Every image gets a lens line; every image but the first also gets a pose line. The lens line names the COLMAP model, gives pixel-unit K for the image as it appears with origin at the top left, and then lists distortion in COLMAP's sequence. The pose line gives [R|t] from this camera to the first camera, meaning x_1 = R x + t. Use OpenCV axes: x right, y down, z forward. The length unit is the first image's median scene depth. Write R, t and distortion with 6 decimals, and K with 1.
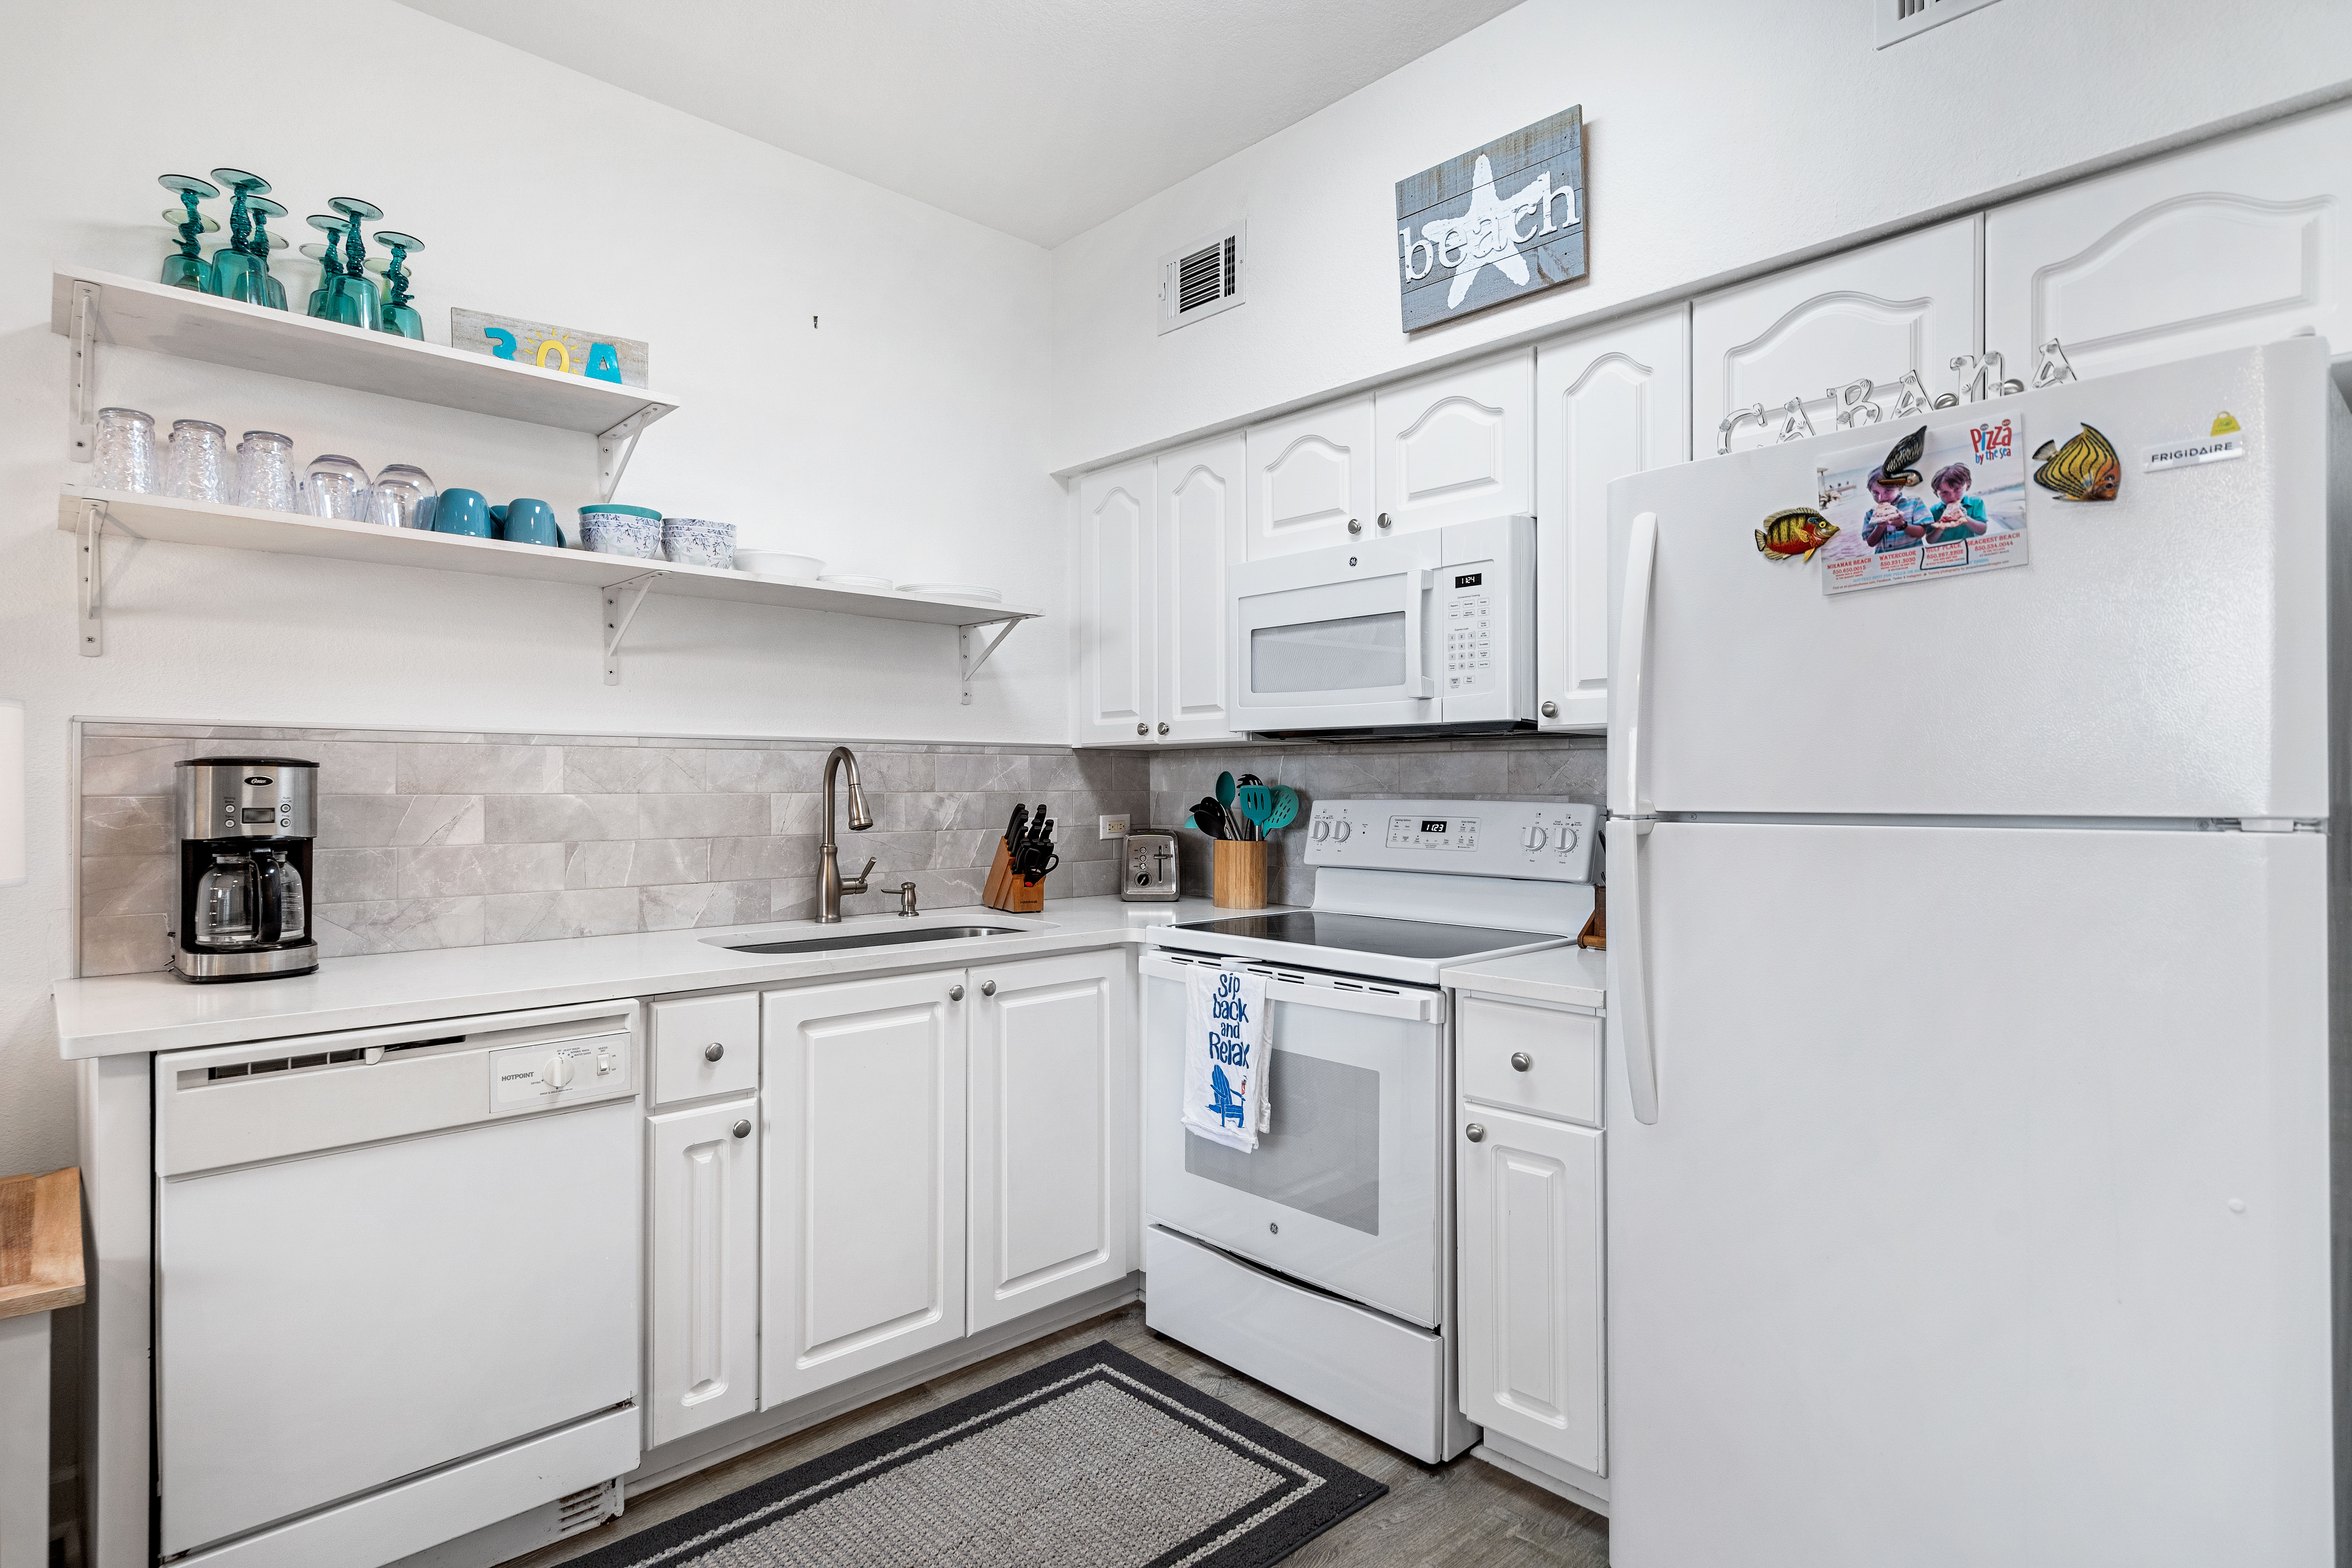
lens RADIAL K [[1214.3, 0, 1165.1], [0, 1214.3, 778.4], [0, 0, 1]] dist [-0.001785, -0.000120]
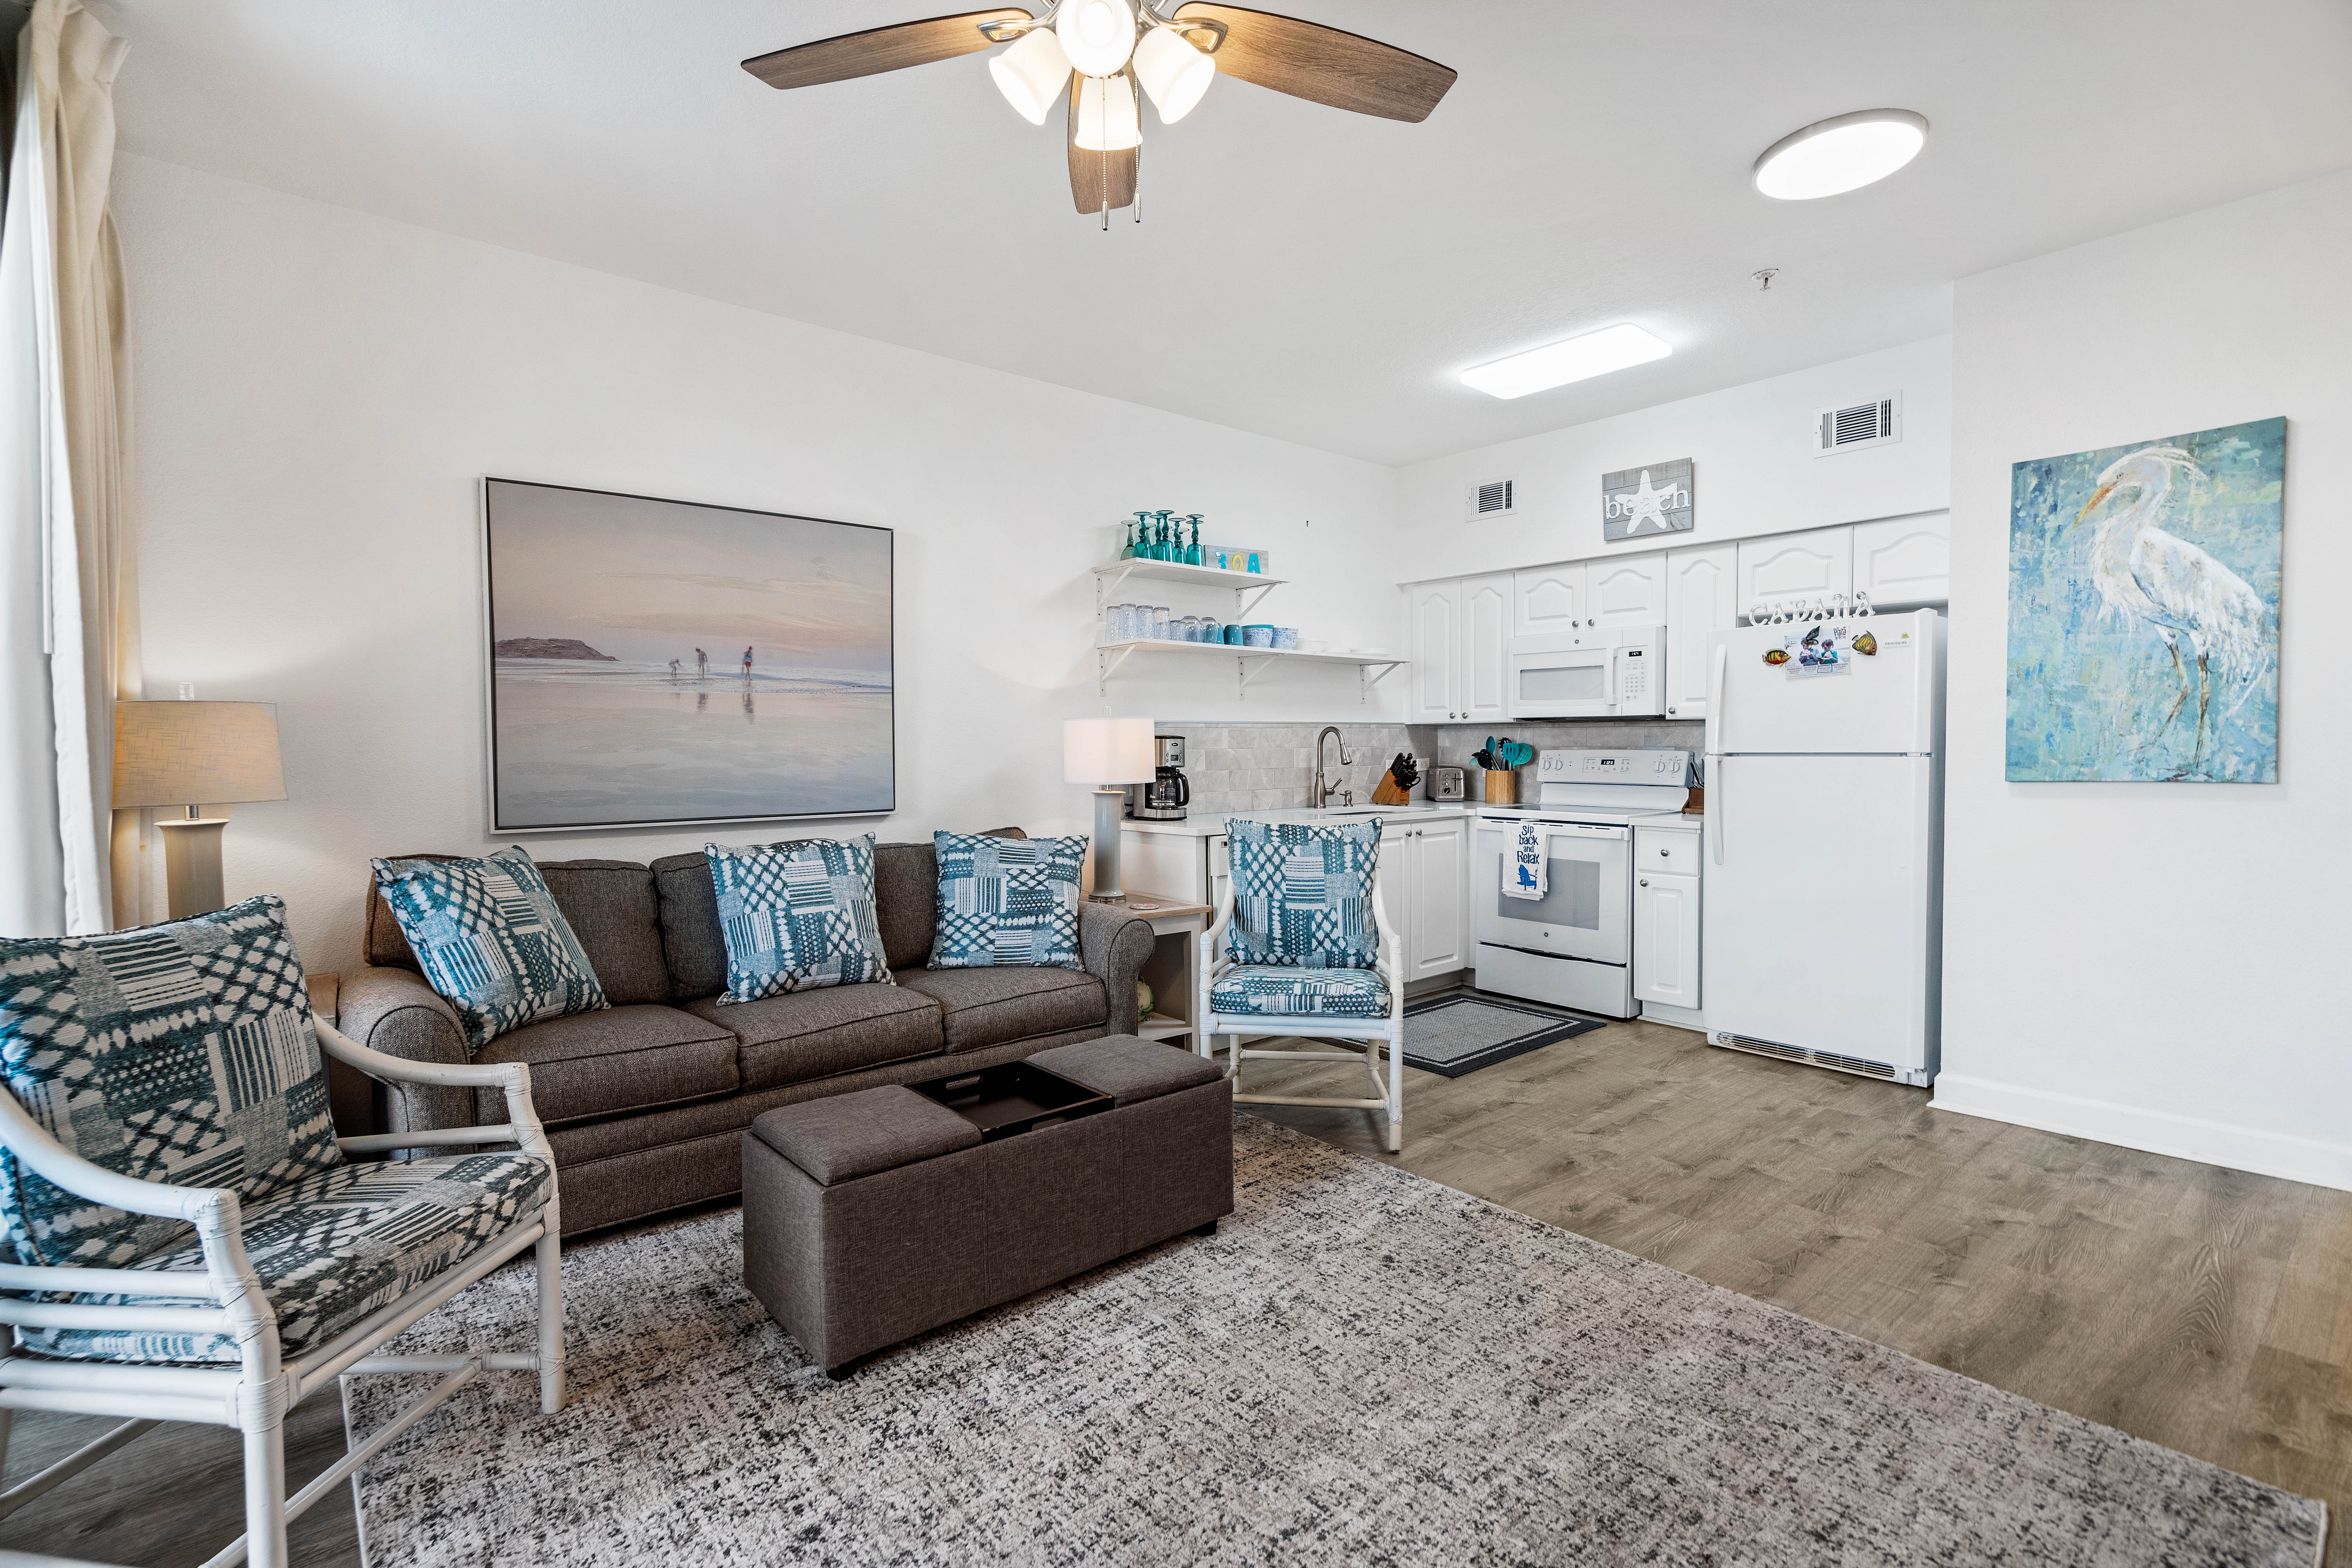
lens RADIAL K [[1087.7, 0, 1167.3], [0, 1087.7, 780.0], [0, 0, 1]] dist [-0.003468, -0.000164]
pose [[0.998625, -0.003715, -0.052293, -0.528123], [0.005896, 0.999116, 0.041615, -0.015010], [0.052092, -0.041866, 0.997764, -1.108515]]
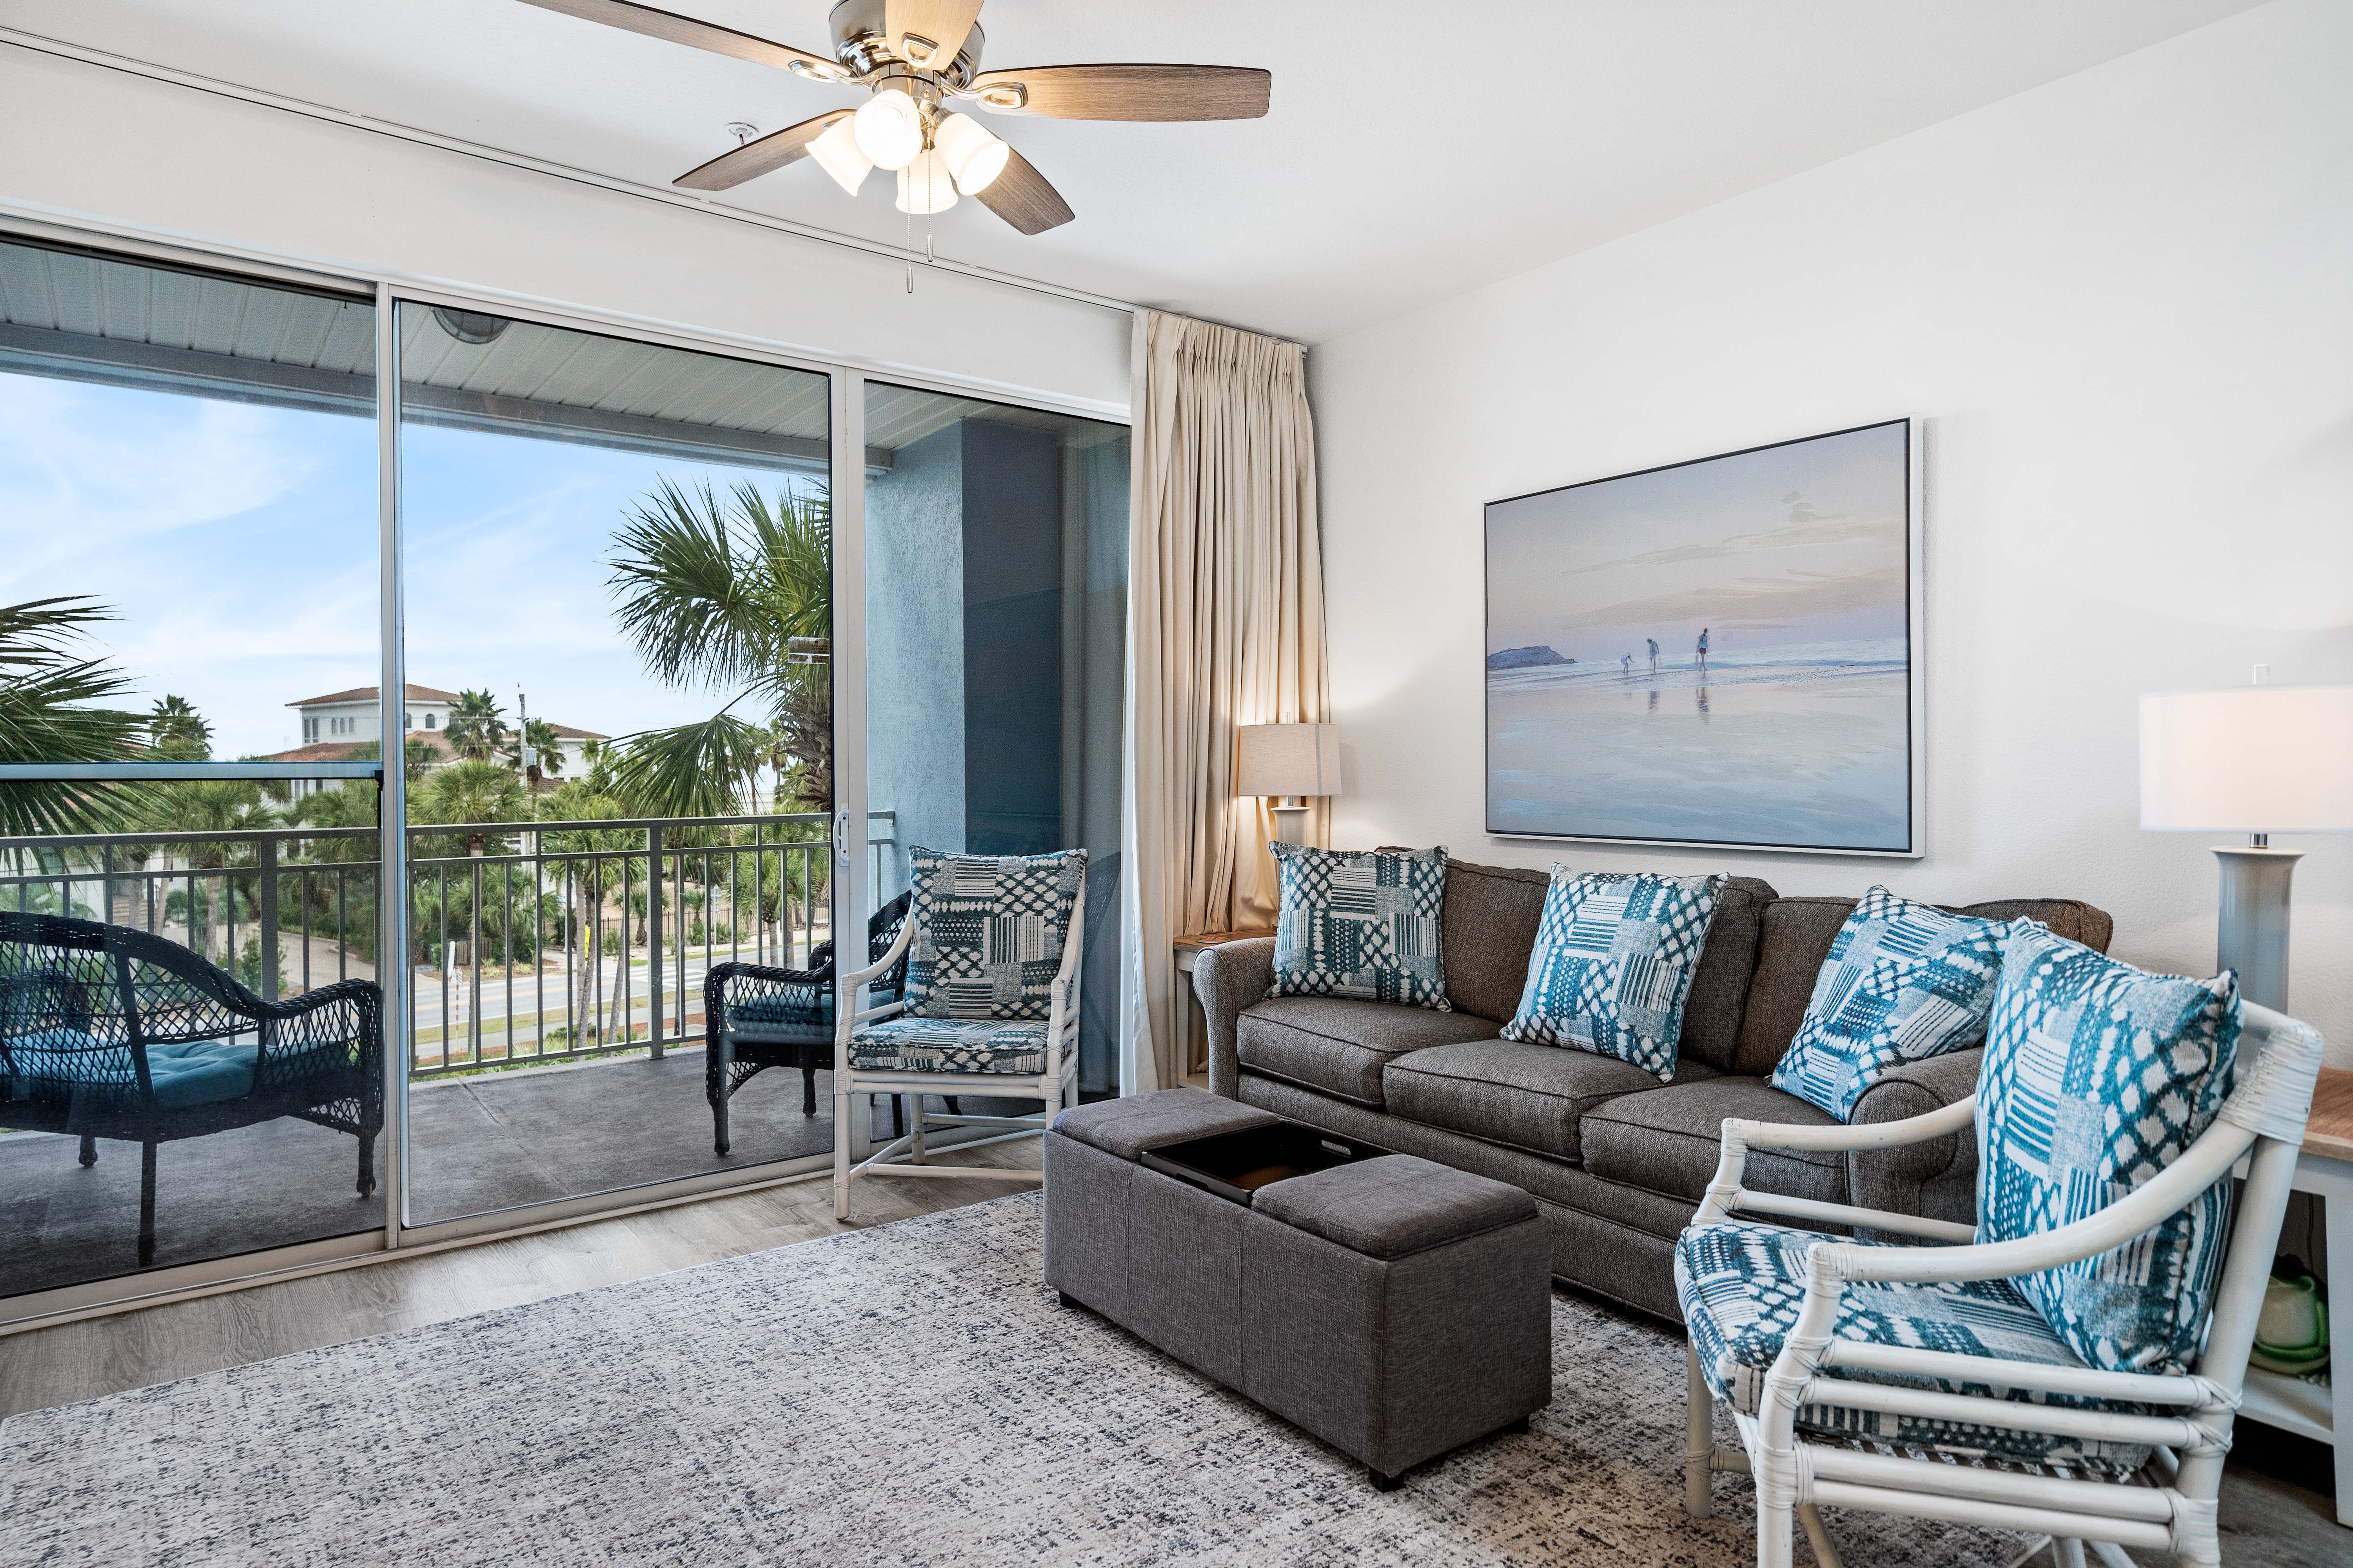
lens RADIAL K [[1352.6, 0, 1144.9], [0, 1352.6, 771.2], [0, 0, 1]] dist [0.006058, -0.000968]
pose [[-0.113568, 0.009661, -0.993483, 0.387829], [0.018473, 0.999800, 0.007611, -0.005744], [0.993359, -0.017488, -0.113724, -0.063233]]
